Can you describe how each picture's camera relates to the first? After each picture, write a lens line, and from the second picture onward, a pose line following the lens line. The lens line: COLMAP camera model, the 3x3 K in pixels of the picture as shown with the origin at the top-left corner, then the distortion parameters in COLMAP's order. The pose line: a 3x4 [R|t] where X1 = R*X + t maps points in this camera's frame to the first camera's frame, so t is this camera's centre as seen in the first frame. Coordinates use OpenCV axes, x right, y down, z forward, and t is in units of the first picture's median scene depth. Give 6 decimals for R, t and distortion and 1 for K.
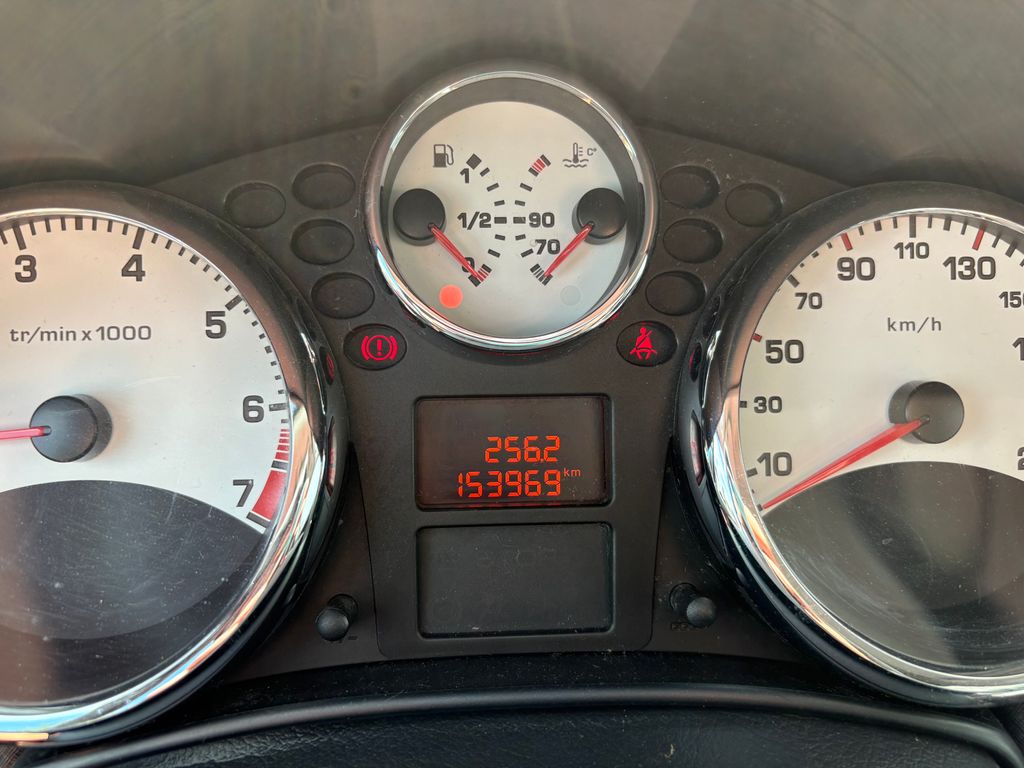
lens RADIAL K [[765.5, 0, 521.1], [0, 765.5, 388.6], [0, 0, 1]] dist [0.025332, -0.033283]
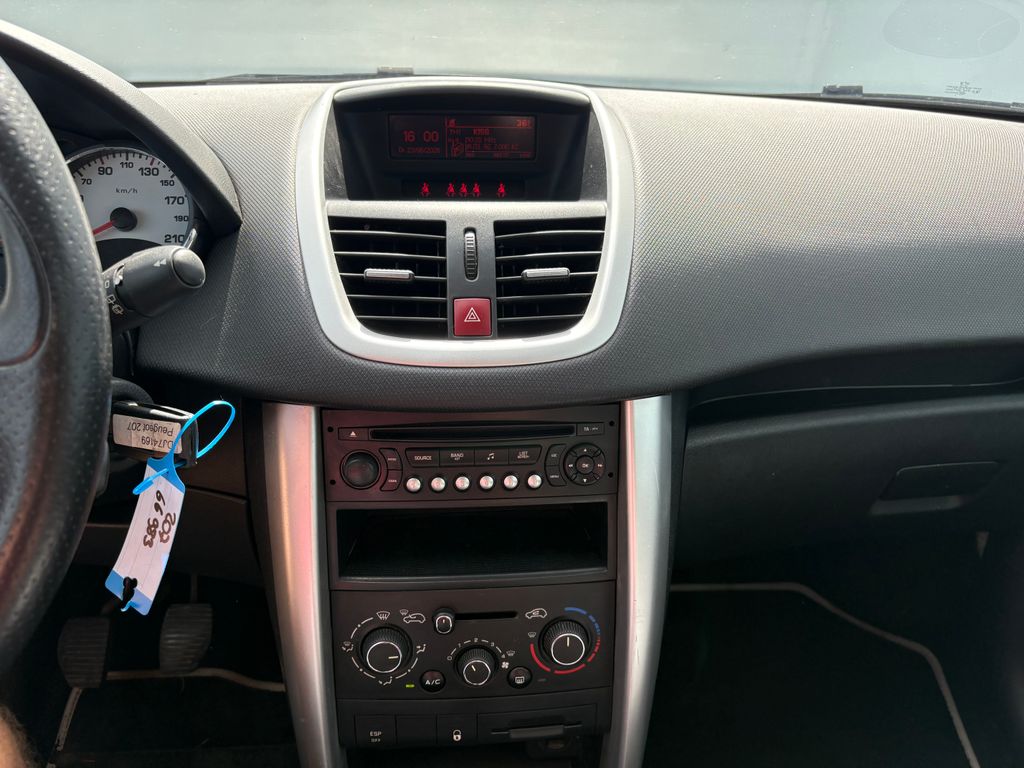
lens RADIAL K [[765.5, 0, 507.6], [0, 765.5, 380.0], [0, 0, 1]] dist [0.025332, -0.033283]
pose [[0.999851, 0.005694, 0.016319, 1.912817], [-0.004951, 0.998964, -0.045232, 0.748500], [-0.016560, 0.045144, 0.998843, -1.854459]]
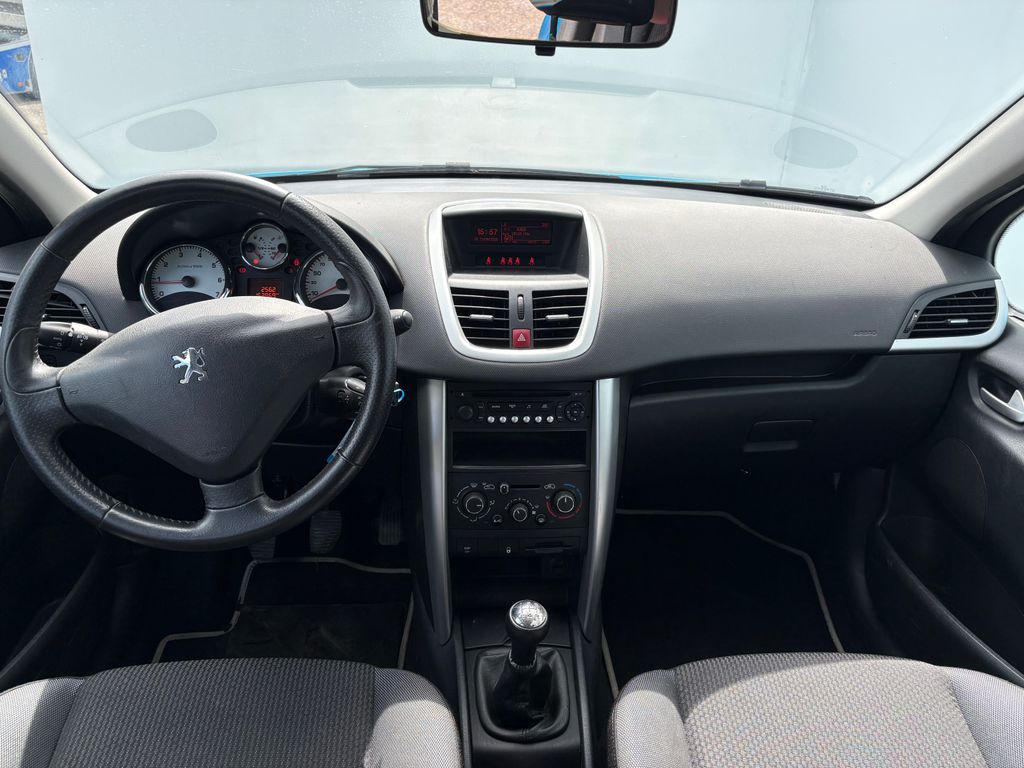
lens RADIAL K [[765.5, 0, 517.3], [0, 765.5, 387.2], [0, 0, 1]] dist [0.025332, -0.033283]
pose [[0.999623, 0.018971, 0.019845, 1.708492], [-0.018389, 0.999407, -0.029103, 0.916091], [-0.020385, 0.028727, 0.999379, -4.585325]]
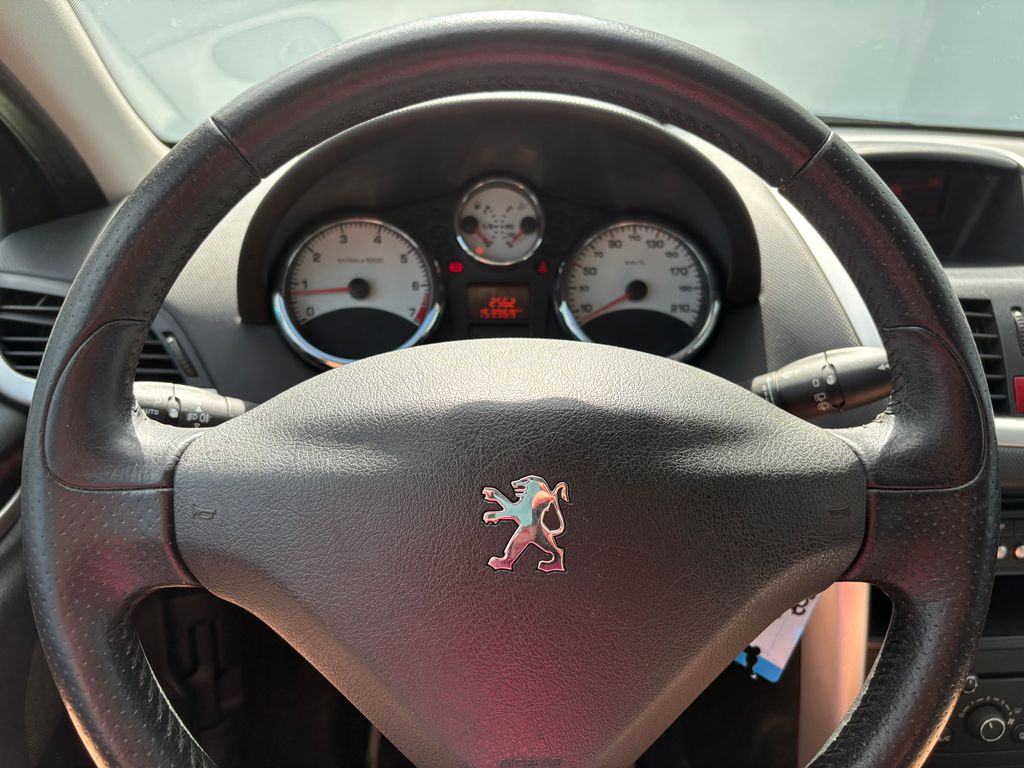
lens RADIAL K [[765.5, 0, 502.0], [0, 765.5, 380.1], [0, 0, 1]] dist [0.025332, -0.033283]
pose [[0.999771, 0.012668, -0.017276, 0.056033], [-0.013260, 0.999312, -0.034637, 0.490850], [0.016826, 0.034858, 0.999251, -2.001942]]
